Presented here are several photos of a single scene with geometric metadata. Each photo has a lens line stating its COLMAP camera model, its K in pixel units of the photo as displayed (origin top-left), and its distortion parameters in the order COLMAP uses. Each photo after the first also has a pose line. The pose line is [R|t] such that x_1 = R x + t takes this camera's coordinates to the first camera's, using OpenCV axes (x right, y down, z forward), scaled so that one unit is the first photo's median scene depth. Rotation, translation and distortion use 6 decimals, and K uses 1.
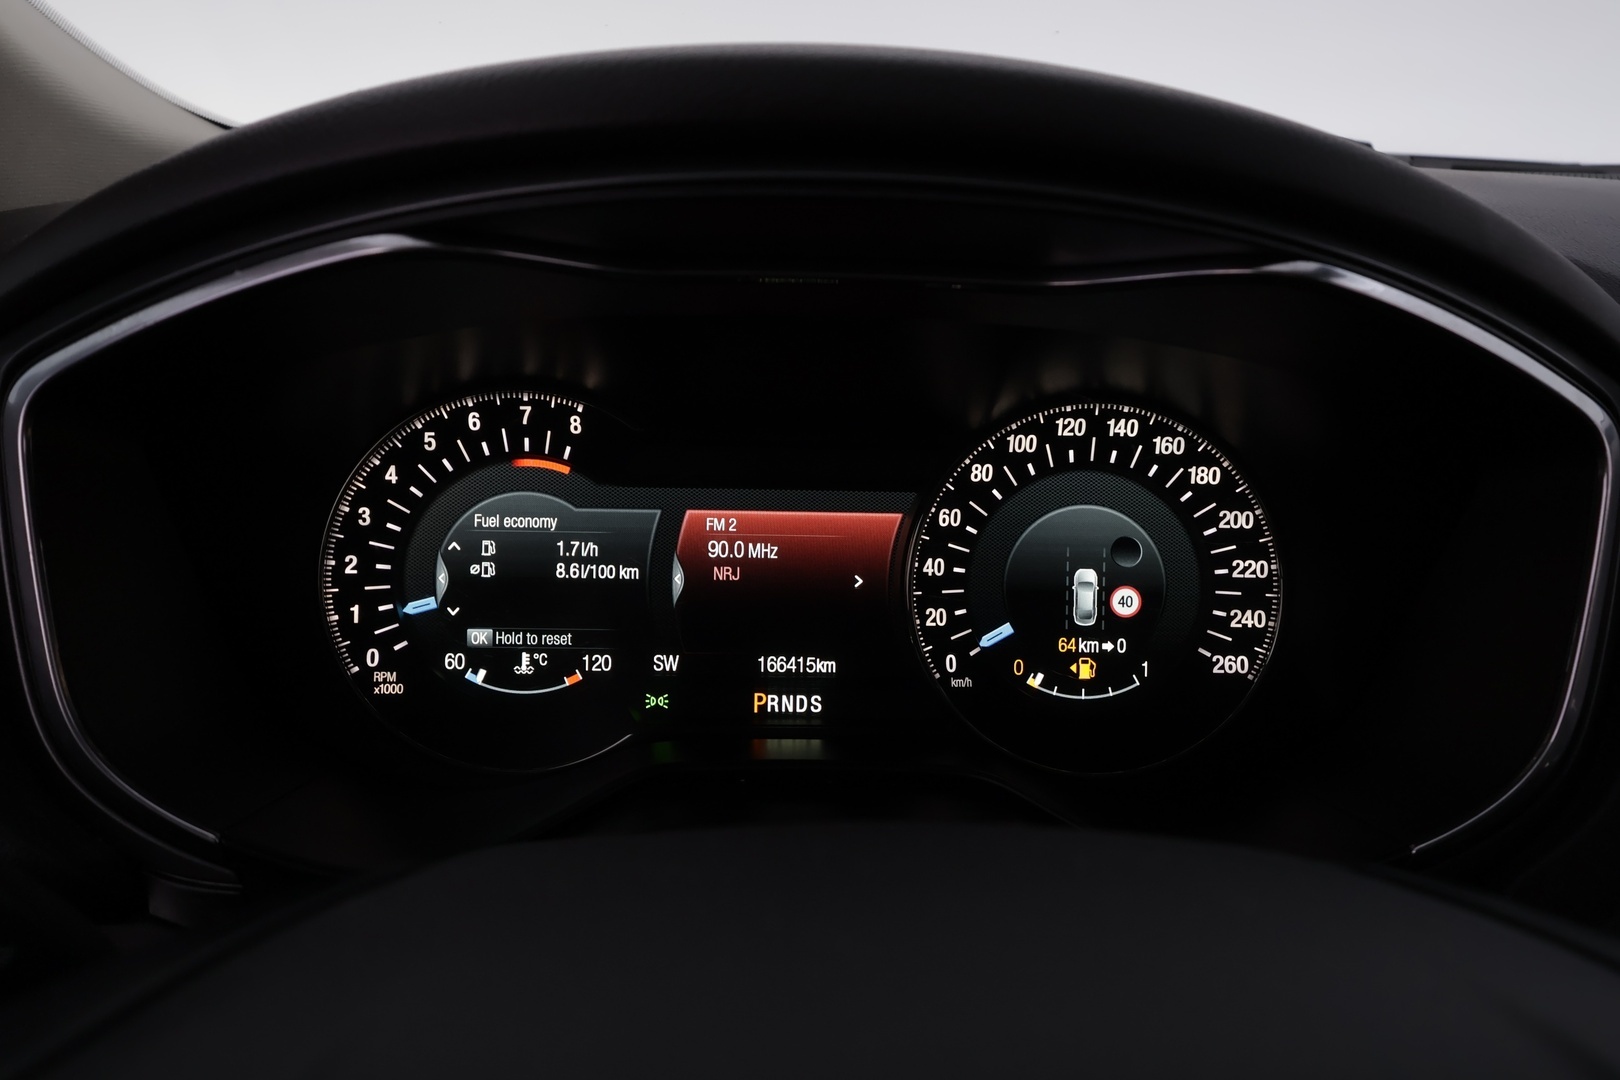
lens RADIAL K [[1268.6, 0, 815.8], [0, 1268.6, 540.4], [0, 0, 1]] dist [0.005524, -0.009815]
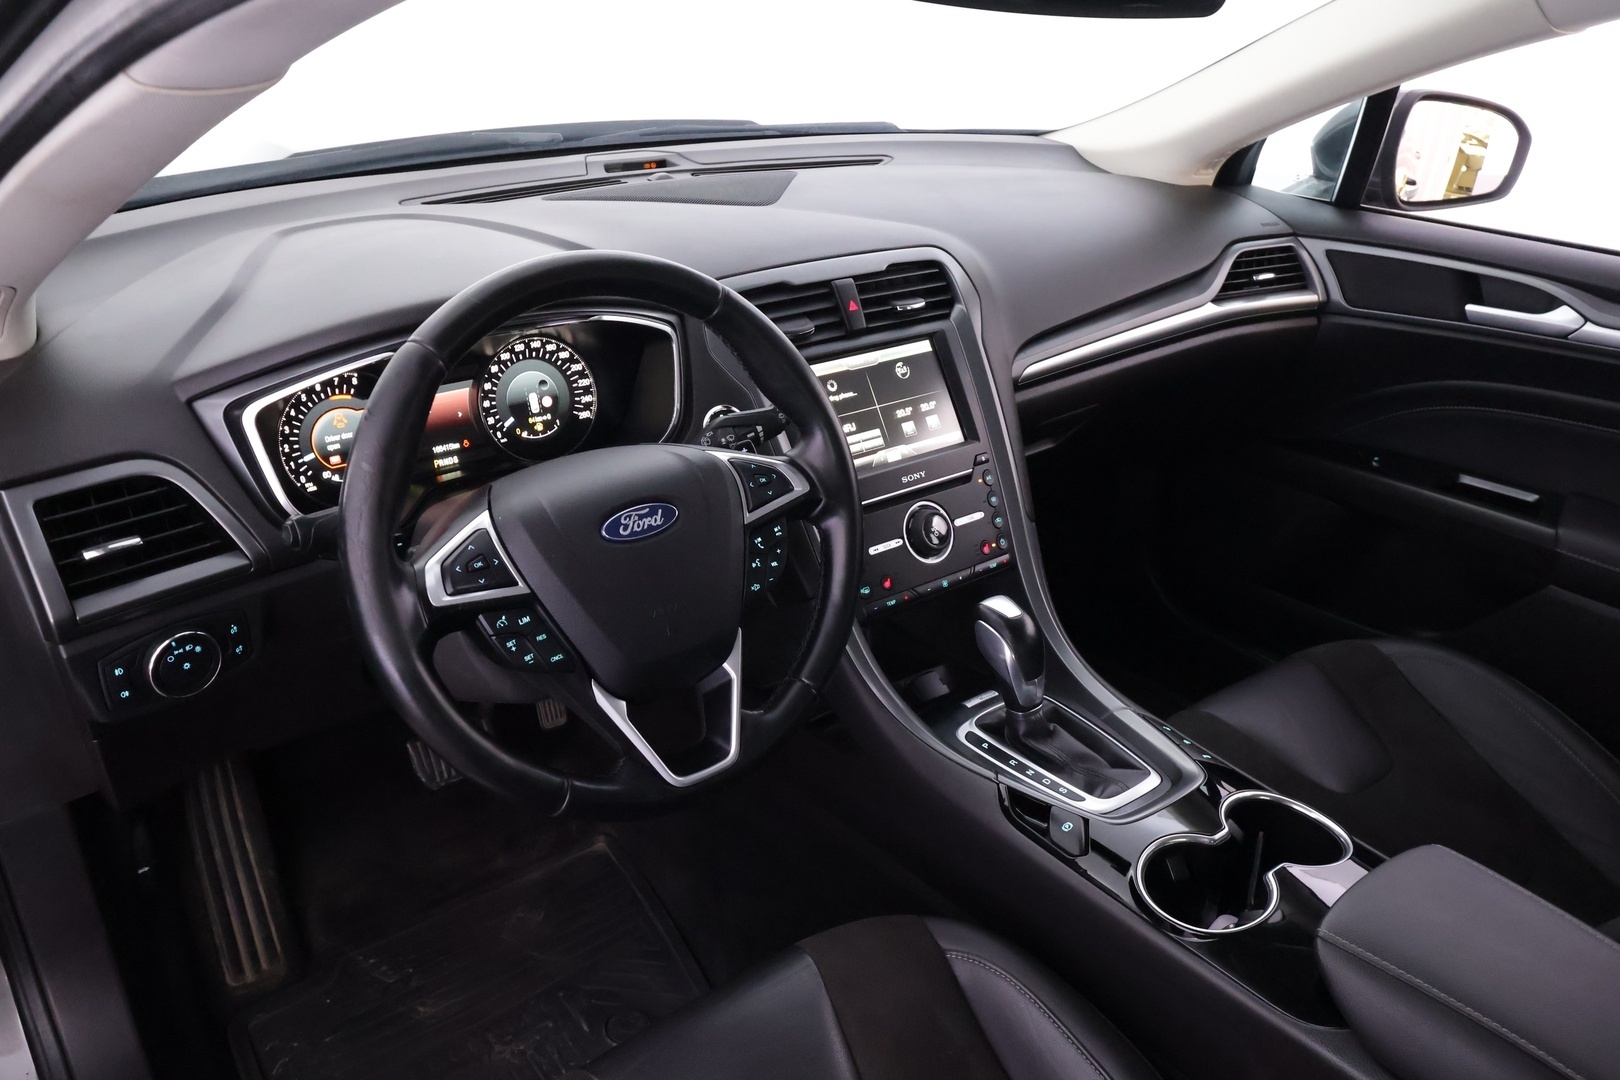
lens RADIAL K [[1268.6, 0, 809.6], [0, 1268.6, 530.8], [0, 0, 1]] dist [0.005524, -0.009815]
pose [[0.810221, -0.262869, 0.523872, -0.908437], [0.163868, 0.959739, 0.228141, -0.242238], [-0.562752, -0.098999, 0.820676, -1.839241]]
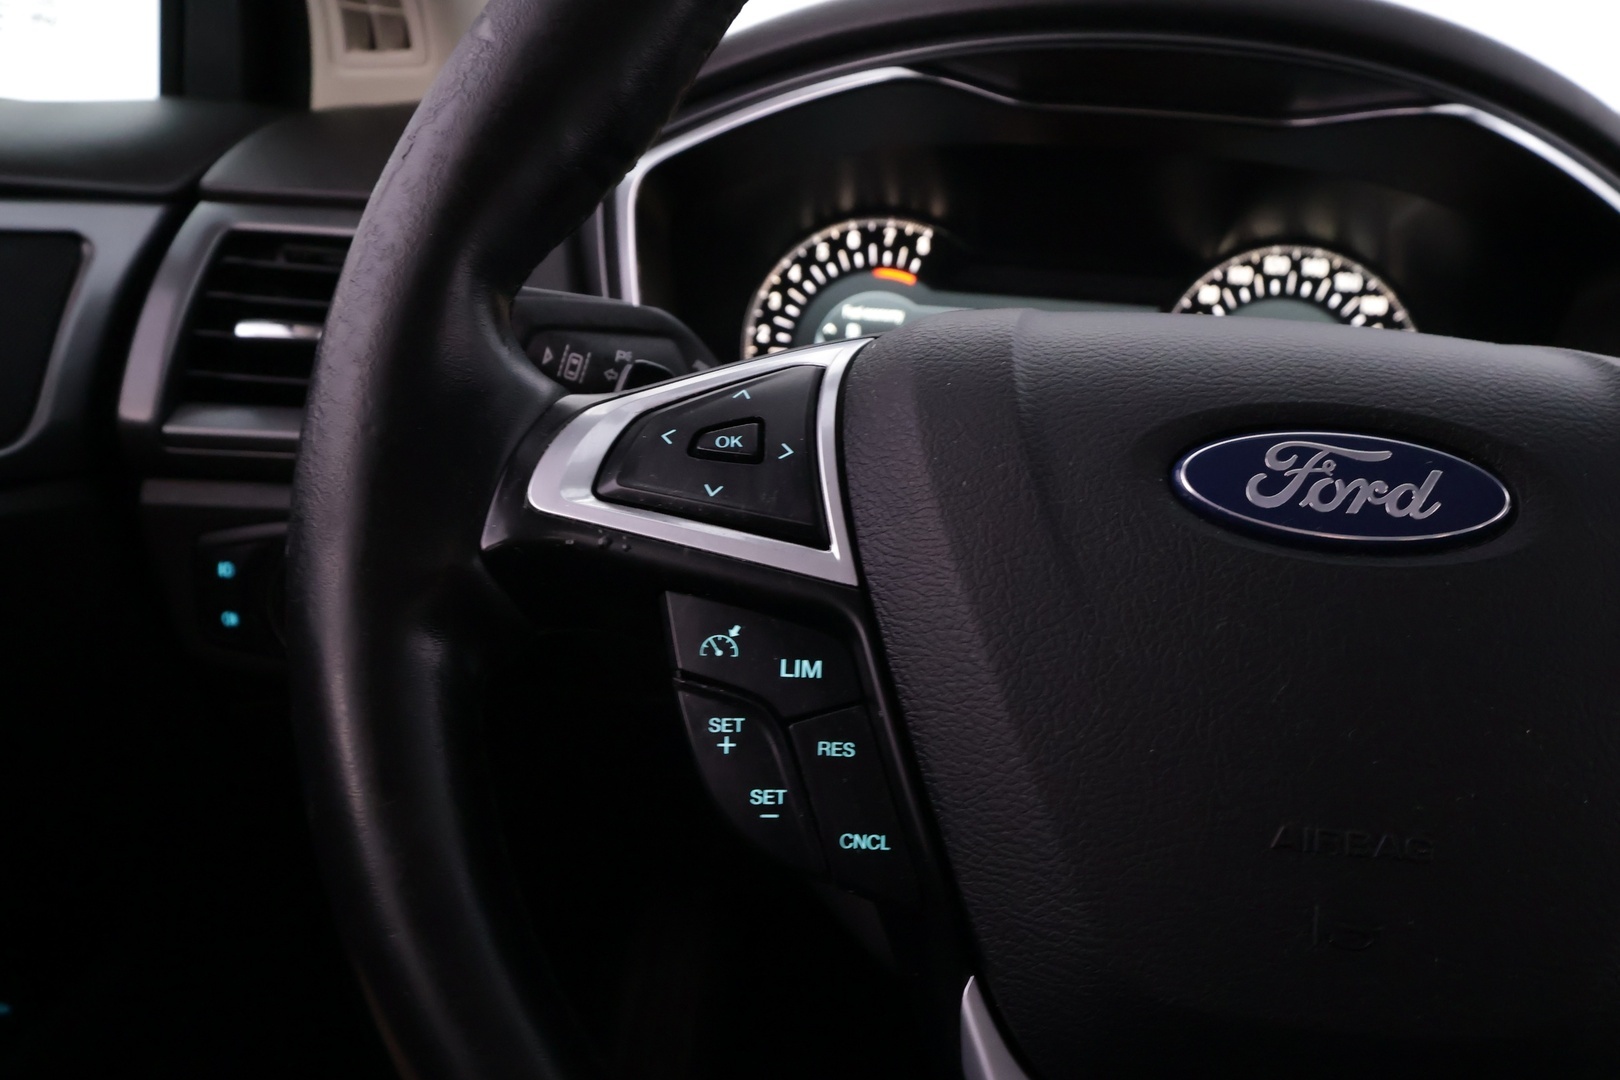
lens RADIAL K [[1268.6, 0, 807.7], [0, 1268.6, 540.9], [0, 0, 1]] dist [0.005524, -0.009815]
pose [[0.992974, 0.067432, -0.097240, -0.154223], [-0.068207, 0.997660, -0.004667, 0.254669], [0.096698, 0.011266, 0.995250, -0.434317]]
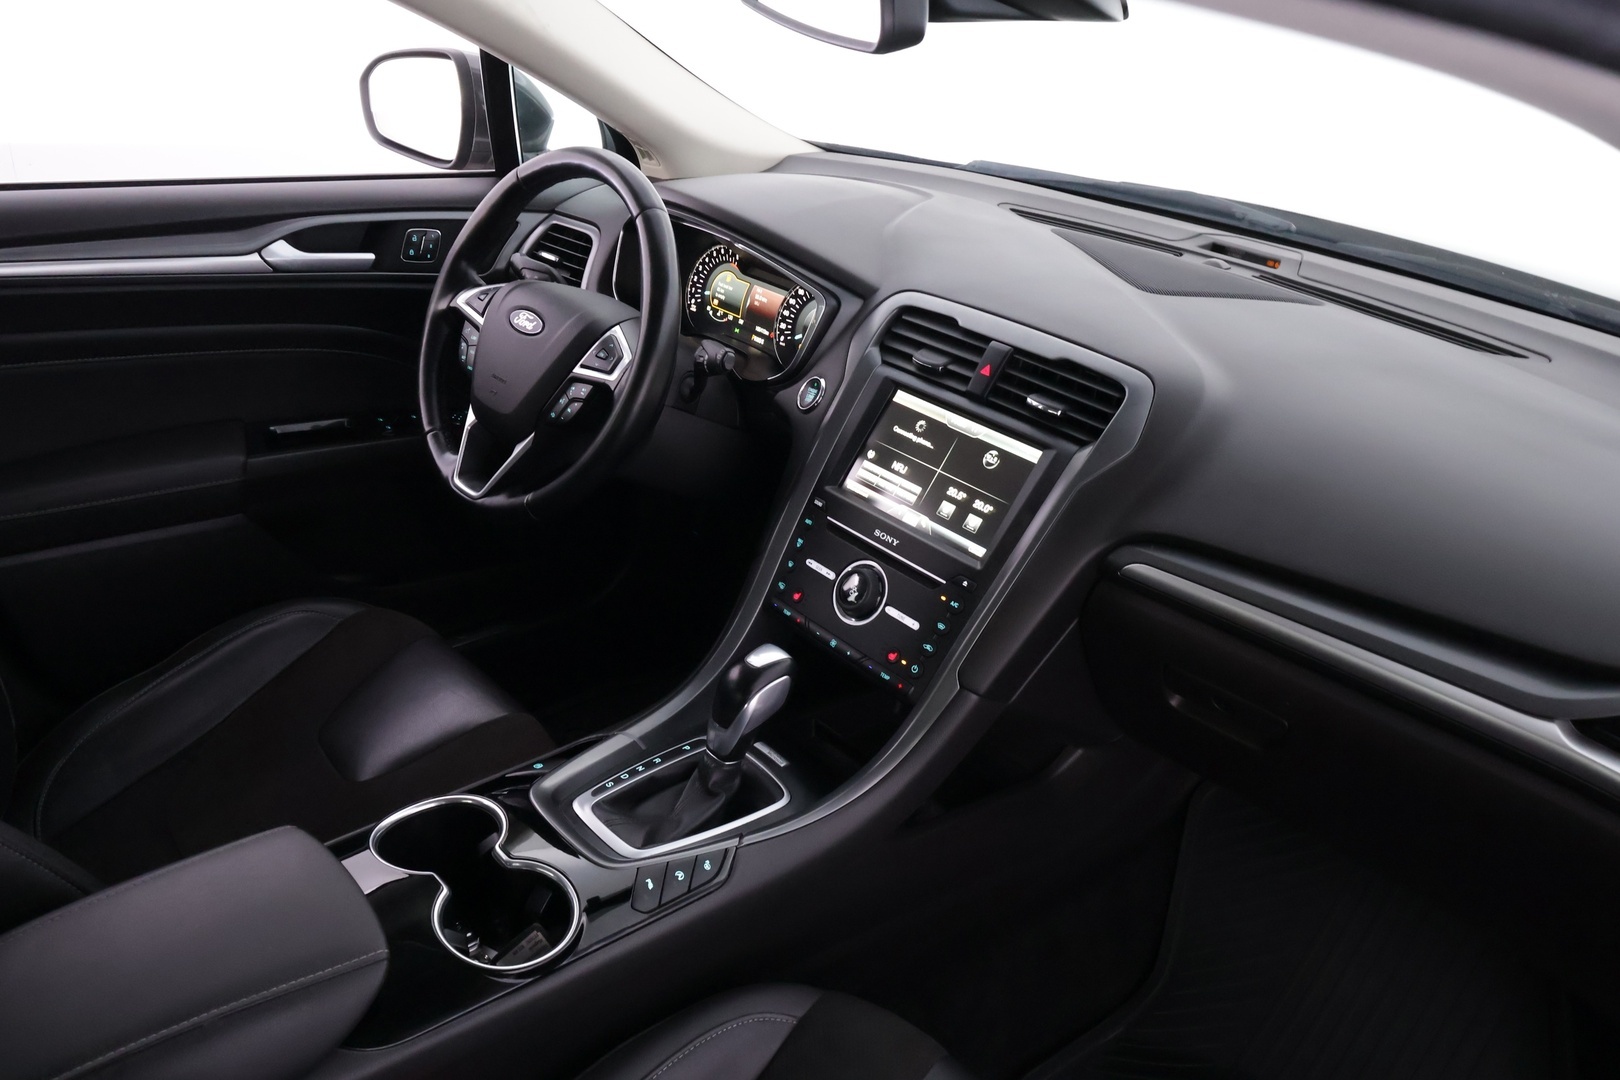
lens RADIAL K [[1268.6, 0, 825.0], [0, 1268.6, 534.5], [0, 0, 1]] dist [0.005524, -0.009815]
pose [[0.638998, 0.352826, -0.683517, 3.011569], [-0.286925, 0.933794, 0.213780, -0.206039], [0.713691, 0.059513, 0.697928, -1.542742]]
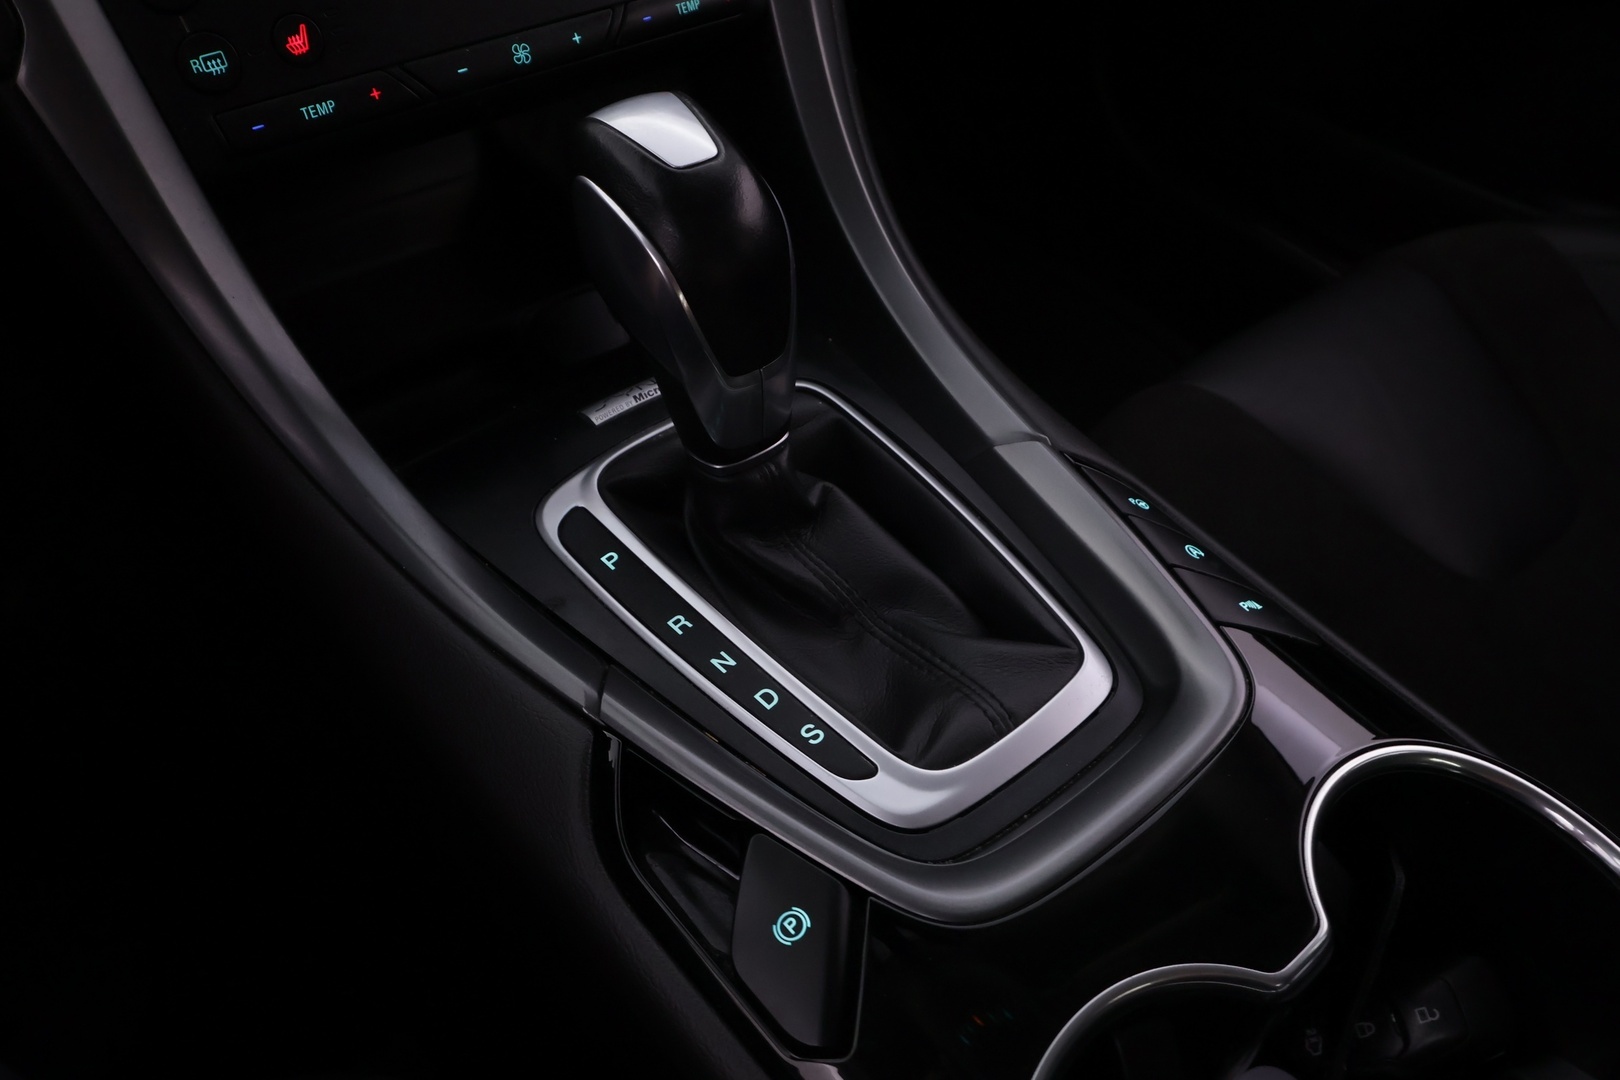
lens RADIAL K [[1268.6, 0, 810.1], [0, 1268.6, 544.4], [0, 0, 1]] dist [0.005524, -0.009815]
pose [[0.778863, -0.434303, 0.452497, 0.562155], [0.129285, 0.817141, 0.561753, 0.451827], [-0.613724, -0.379027, 0.692590, -0.431607]]
